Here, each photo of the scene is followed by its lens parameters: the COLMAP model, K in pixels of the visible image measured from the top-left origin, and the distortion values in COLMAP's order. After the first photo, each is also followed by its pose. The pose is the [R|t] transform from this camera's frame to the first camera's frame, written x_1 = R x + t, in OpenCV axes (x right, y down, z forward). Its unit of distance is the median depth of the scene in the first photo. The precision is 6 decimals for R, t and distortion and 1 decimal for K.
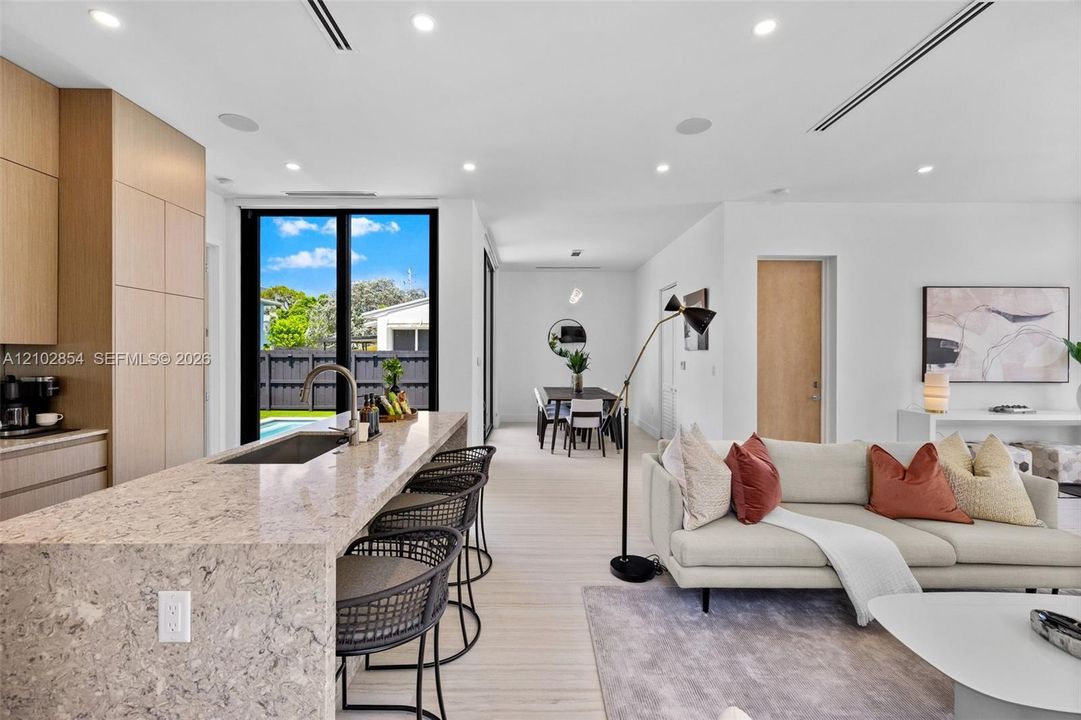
lens RADIAL K [[453.5, 0, 537.5], [0, 453.5, 352.0], [0, 0, 1]] dist [0.003885, -0.000388]
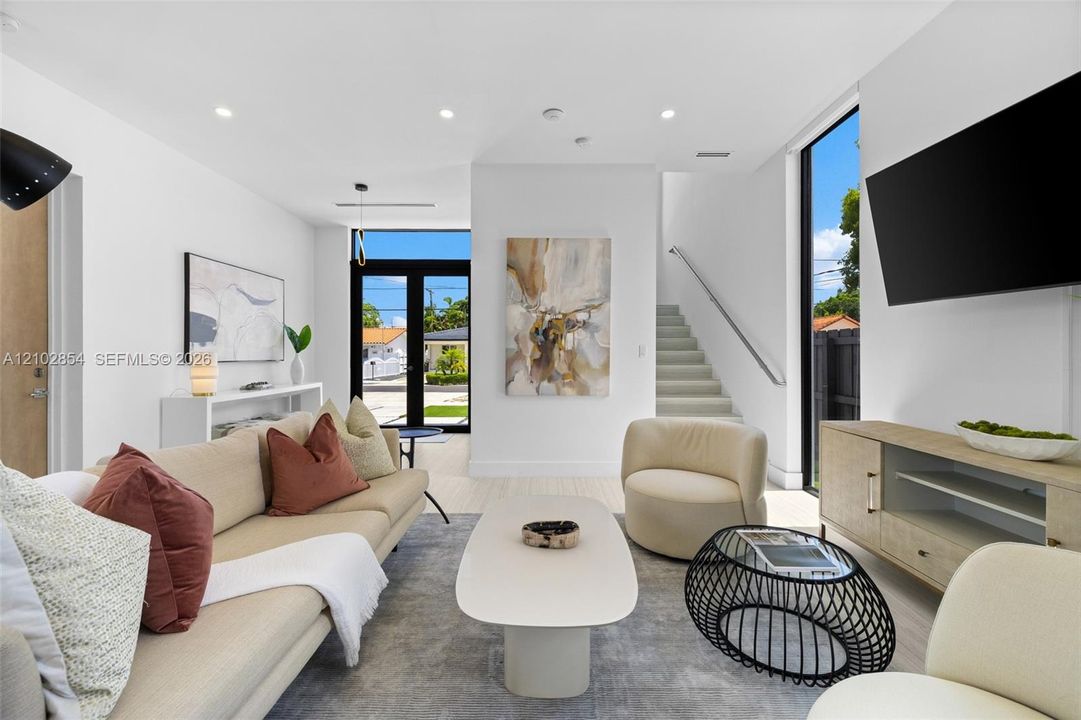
lens RADIAL K [[453.5, 0, 541.2], [0, 453.5, 354.5], [0, 0, 1]] dist [0.003885, -0.000388]
pose [[0.012370, -0.003946, 0.999916, -0.005588], [-0.002464, 0.999989, 0.003977, 0.046323], [-0.999920, -0.002513, 0.012360, 0.324690]]
